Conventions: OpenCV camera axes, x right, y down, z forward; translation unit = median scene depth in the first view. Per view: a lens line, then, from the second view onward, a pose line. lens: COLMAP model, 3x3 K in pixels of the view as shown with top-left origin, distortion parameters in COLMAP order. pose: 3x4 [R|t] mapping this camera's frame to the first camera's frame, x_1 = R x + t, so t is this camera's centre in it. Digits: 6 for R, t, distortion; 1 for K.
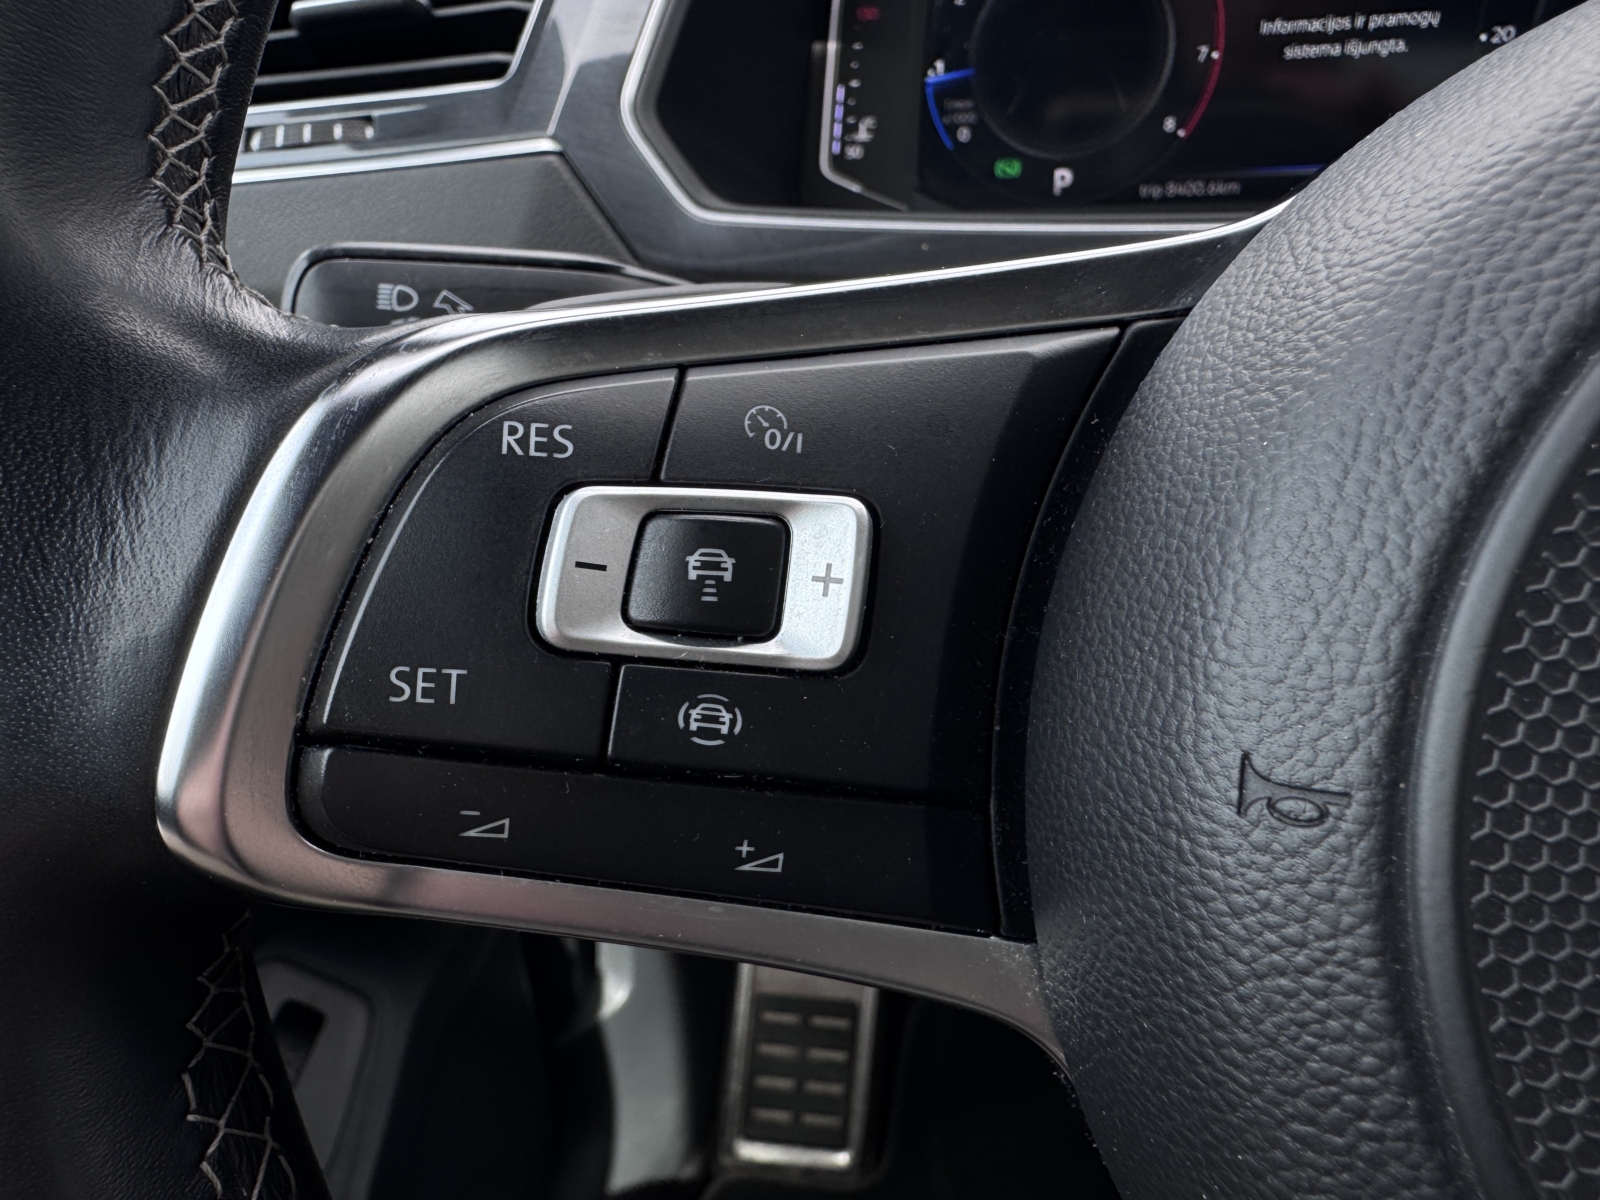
lens RADIAL K [[1123.1, 0, 790.9], [0, 1123.1, 592.9], [0, 0, 1]] dist [-0.004853, -0.001983]
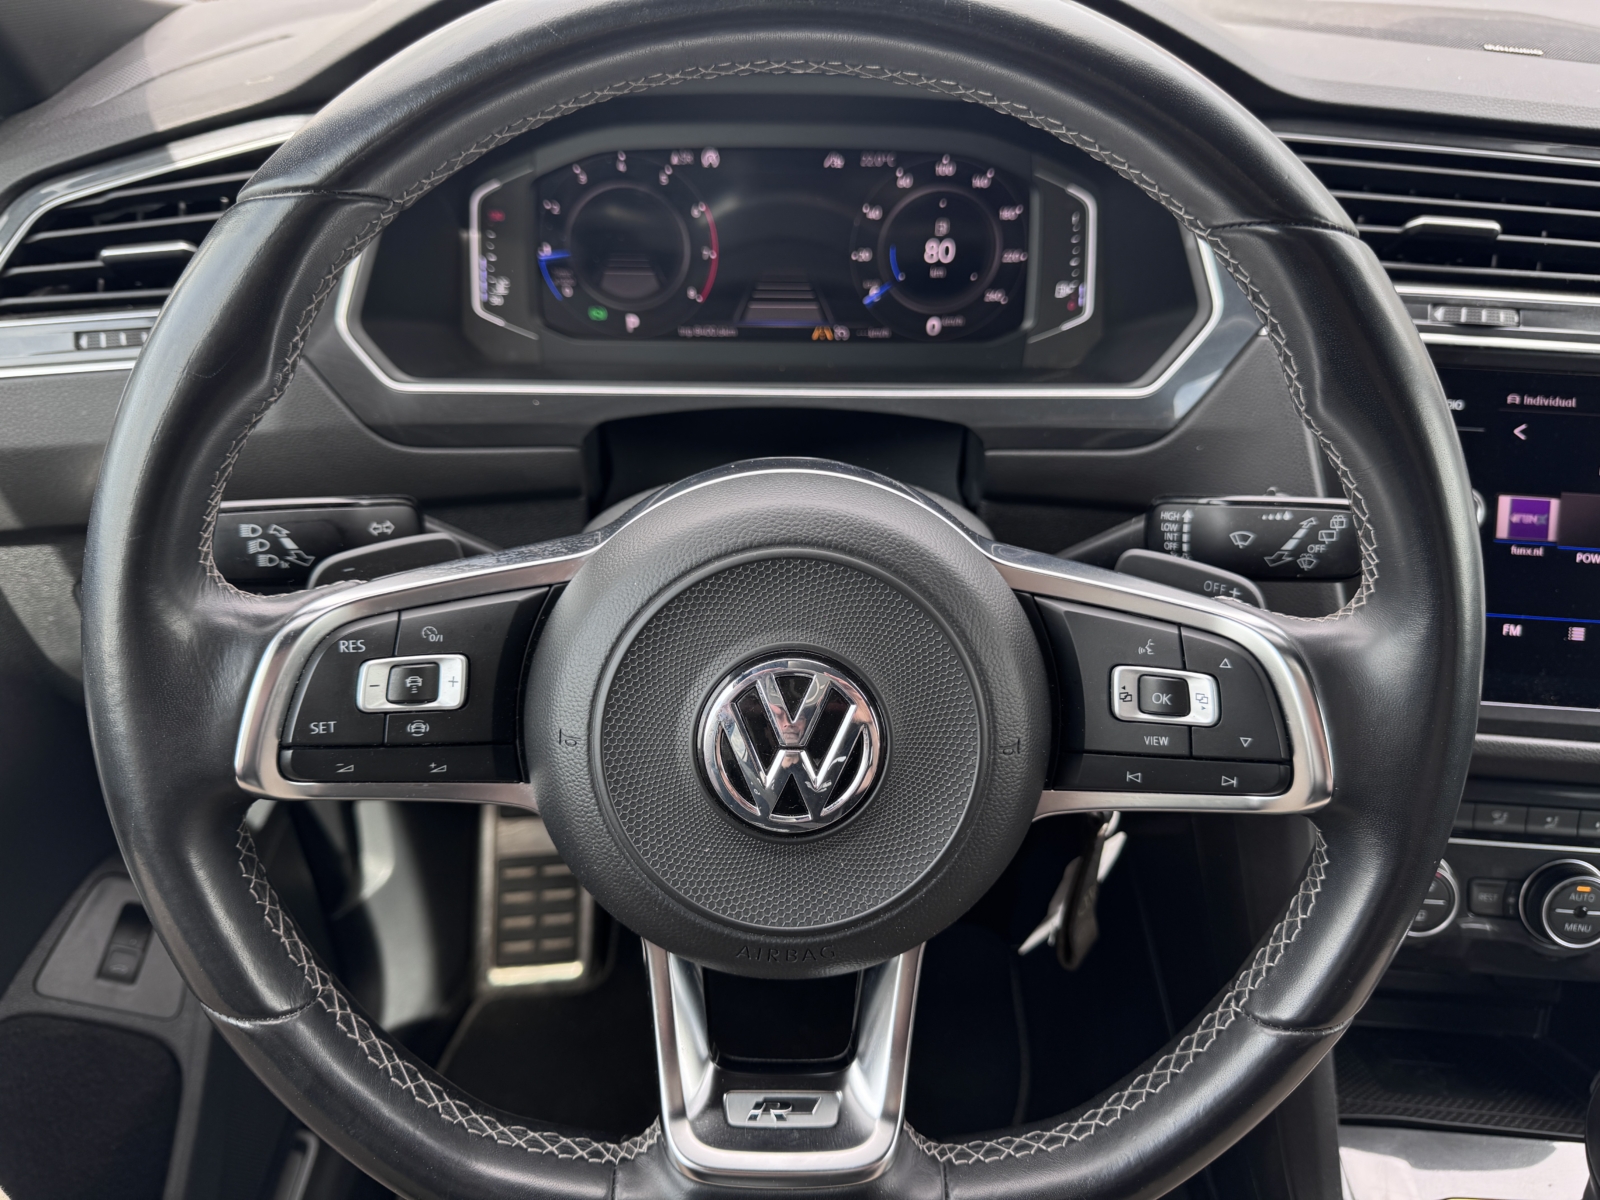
lens RADIAL K [[1123.1, 0, 814.2], [0, 1123.1, 602.8], [0, 0, 1]] dist [-0.004853, -0.001983]
pose [[0.967262, -0.080089, 0.240809, 0.268547], [0.050470, 0.990650, 0.126749, -0.570866], [-0.248709, -0.110446, 0.962261, -2.252333]]
